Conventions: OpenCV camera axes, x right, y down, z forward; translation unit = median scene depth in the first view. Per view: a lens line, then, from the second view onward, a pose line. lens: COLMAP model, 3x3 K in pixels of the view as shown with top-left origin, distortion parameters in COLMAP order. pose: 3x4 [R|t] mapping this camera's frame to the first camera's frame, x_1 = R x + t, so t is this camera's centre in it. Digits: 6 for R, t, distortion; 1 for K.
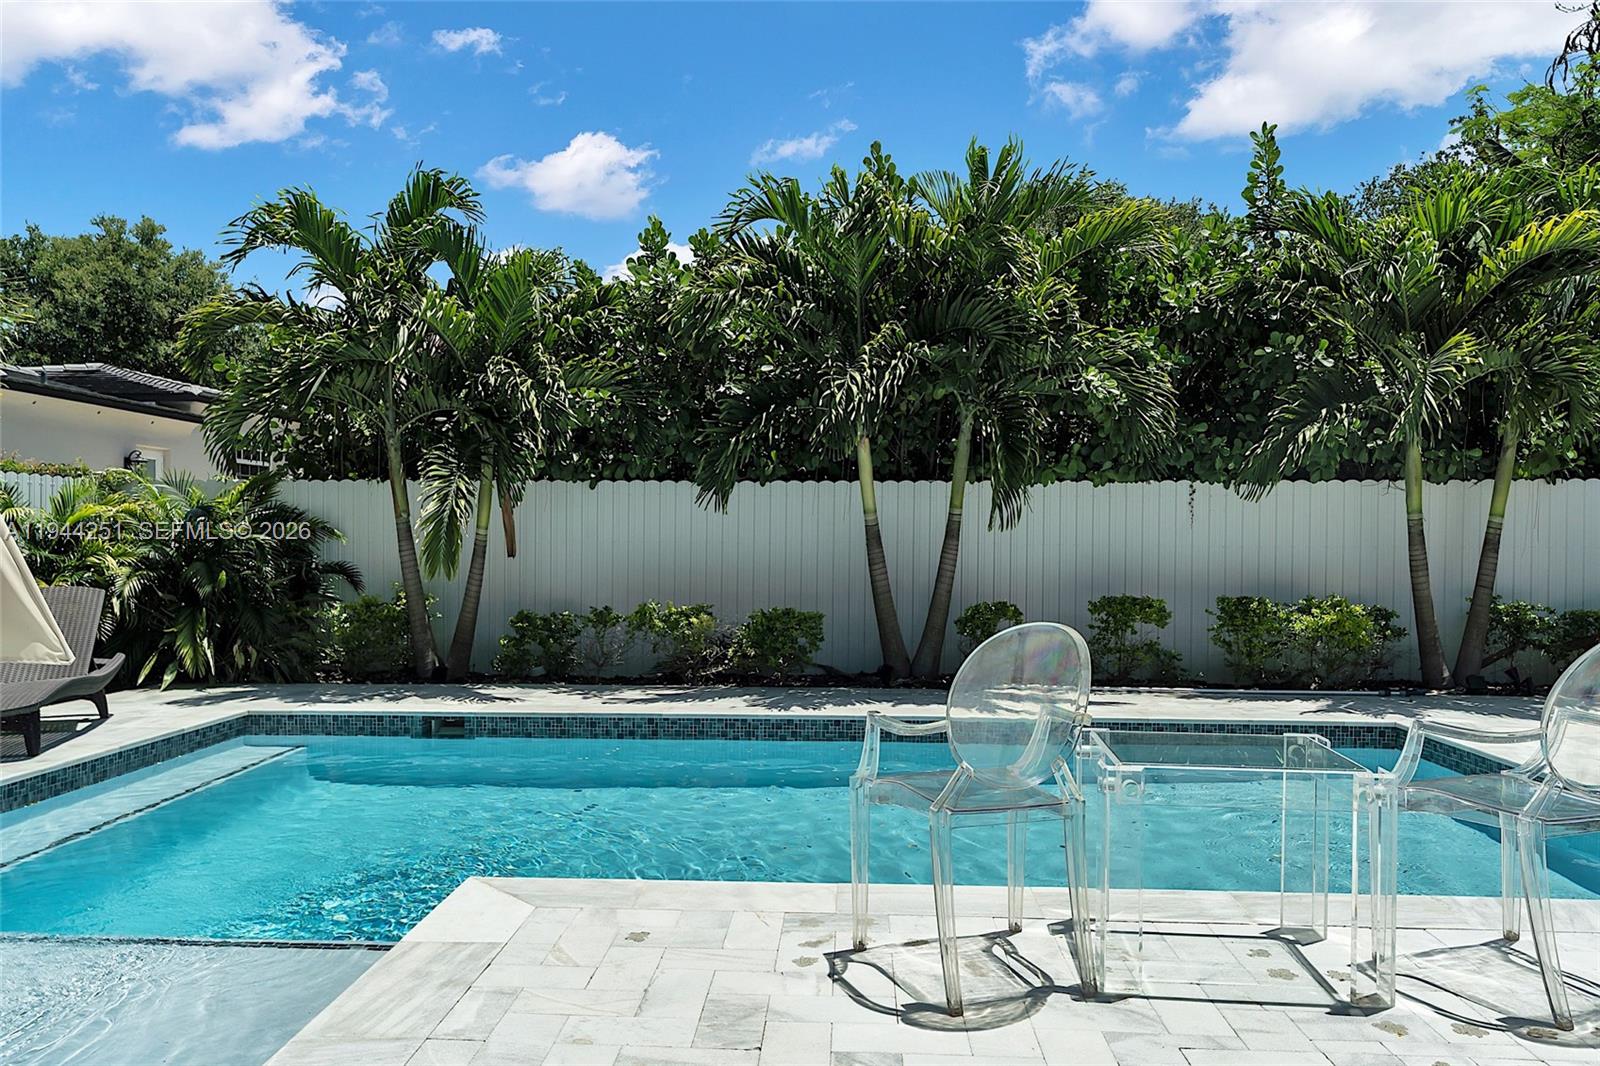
lens RADIAL K [[1200.2, 0, 803.7], [0, 1200.2, 528.6], [0, 0, 1]] dist [0.003851, 0.000335]
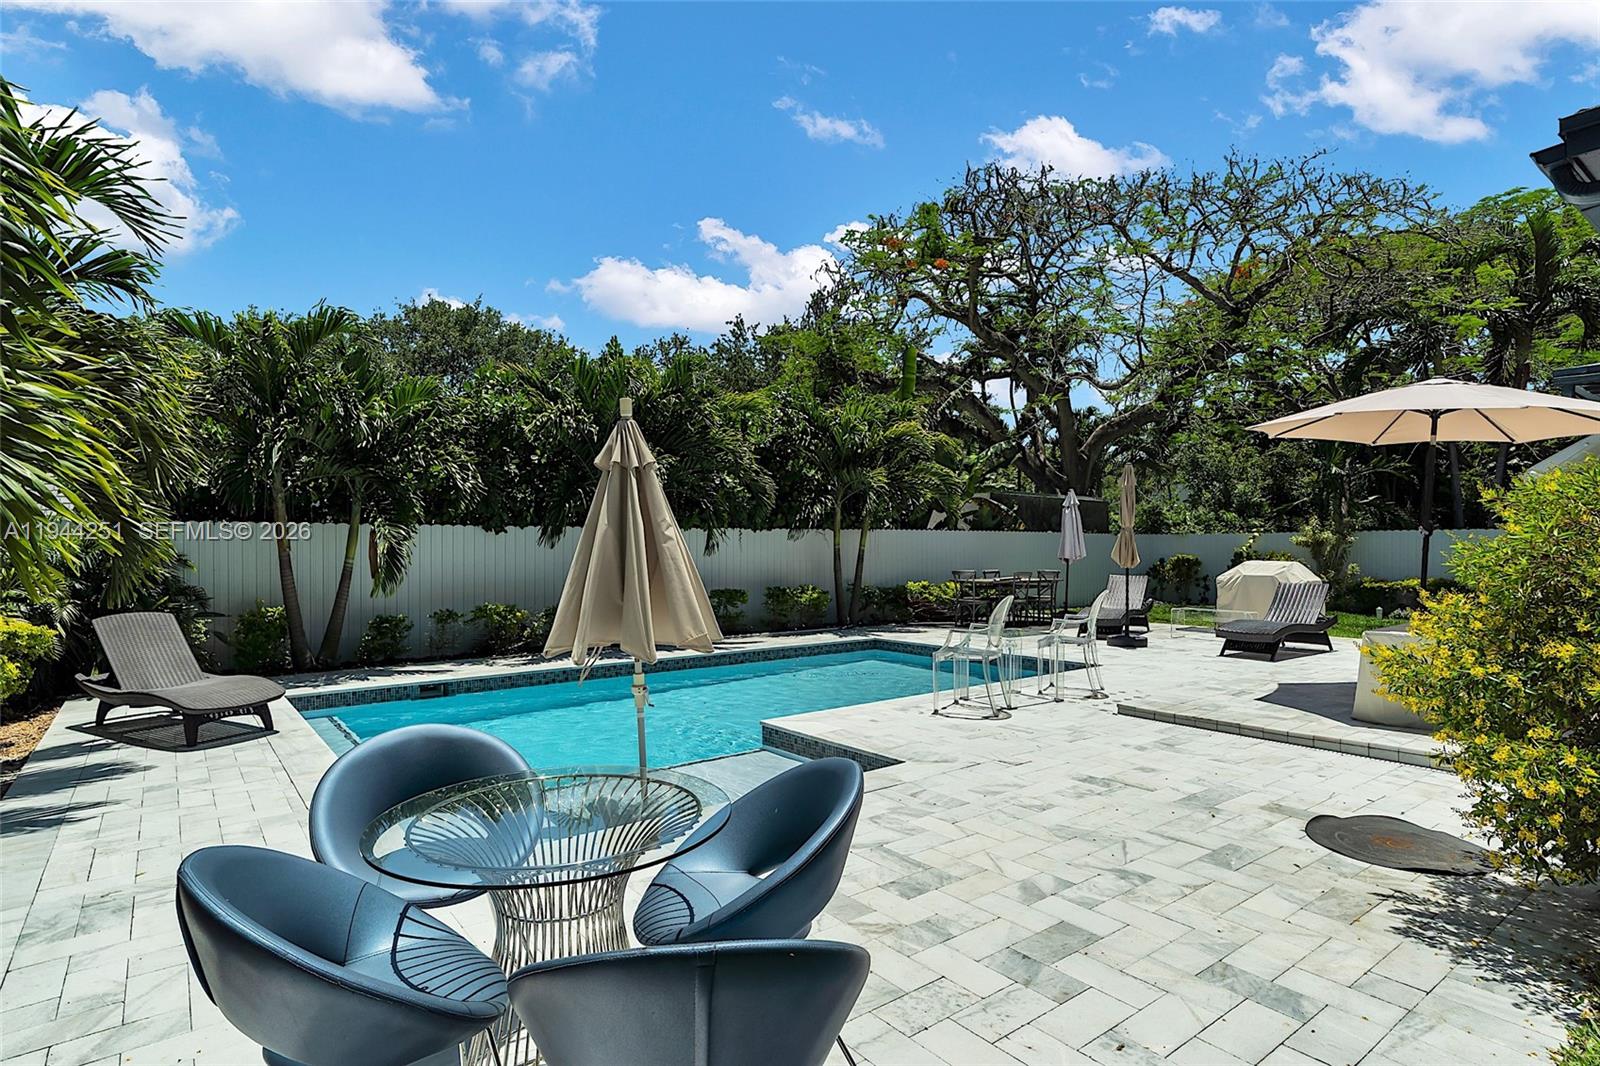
lens RADIAL K [[831.6, 0, 798.5], [0, 831.6, 542.2], [0, 0, 1]] dist [-0.000475, -0.000119]
pose [[0.767882, -0.004484, 0.640575, -0.545248], [0.005118, 0.999987, 0.000866, -0.019337], [-0.640571, 0.002614, 0.767895, -0.095336]]
